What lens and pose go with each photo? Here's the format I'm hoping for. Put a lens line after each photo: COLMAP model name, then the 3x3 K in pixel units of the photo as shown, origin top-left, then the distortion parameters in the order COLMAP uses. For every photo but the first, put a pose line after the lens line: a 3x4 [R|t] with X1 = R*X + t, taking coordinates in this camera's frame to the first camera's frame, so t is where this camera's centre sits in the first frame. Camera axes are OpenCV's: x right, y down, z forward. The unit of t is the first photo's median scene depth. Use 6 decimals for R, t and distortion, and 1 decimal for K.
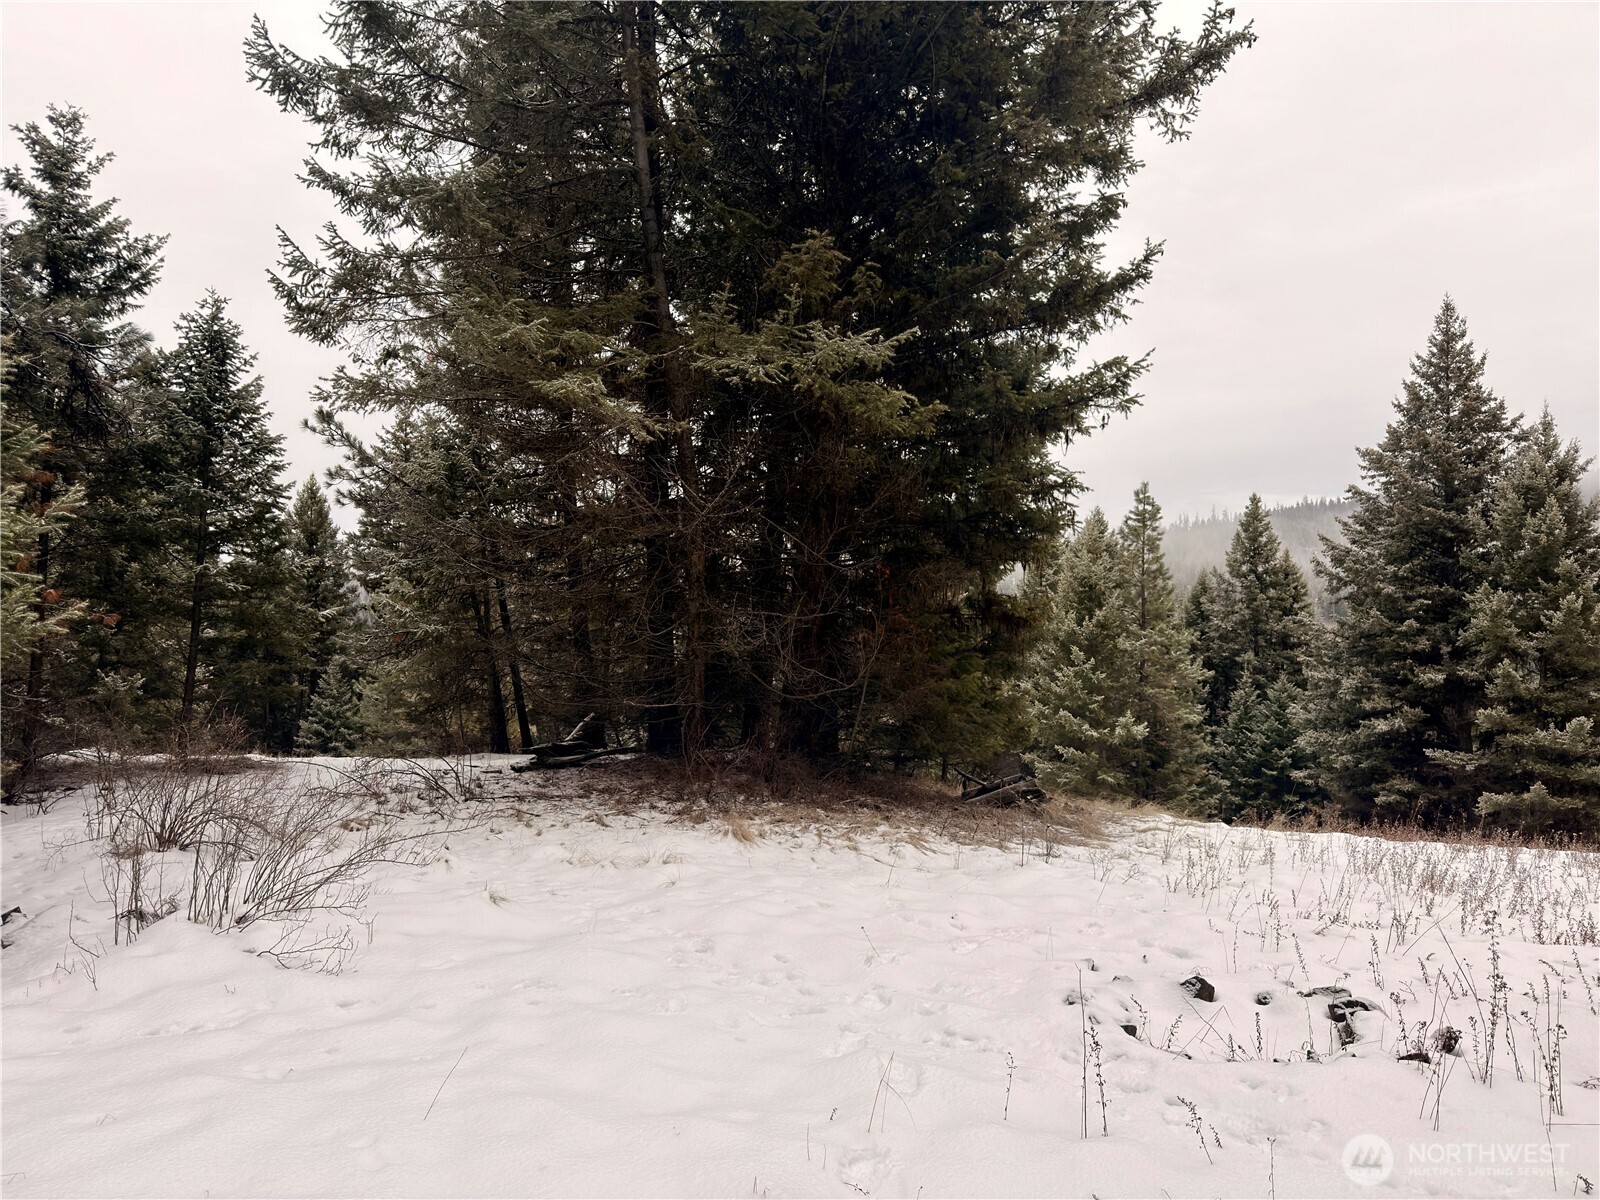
lens RADIAL K [[1115.4, 0, 808.3], [0, 1115.4, 614.1], [0, 0, 1]] dist [0.028844, -0.037003]
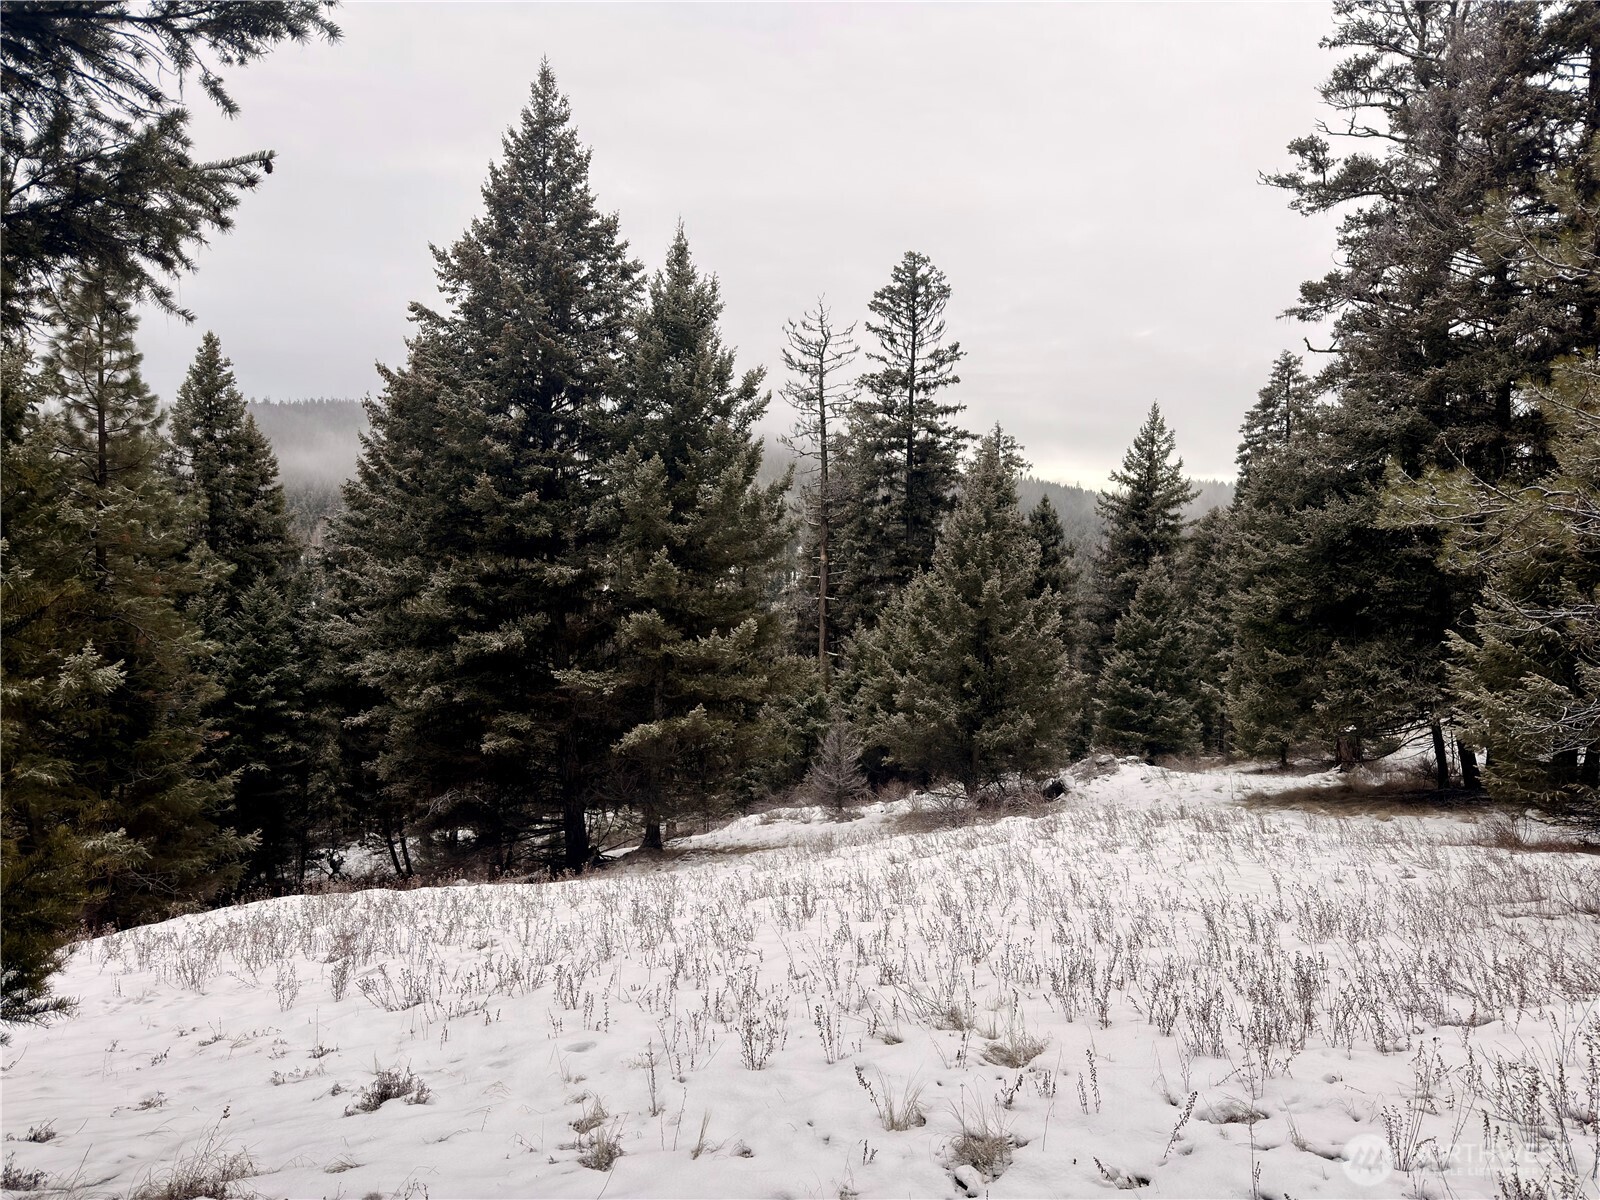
lens RADIAL K [[1115.4, 0, 801.2], [0, 1115.4, 615.7], [0, 0, 1]] dist [0.028844, -0.037003]
pose [[0.605945, -0.036922, 0.794649, 0.069660], [-0.030545, 0.997106, 0.069621, 0.026864], [-0.794920, -0.066459, 0.603063, 0.398730]]
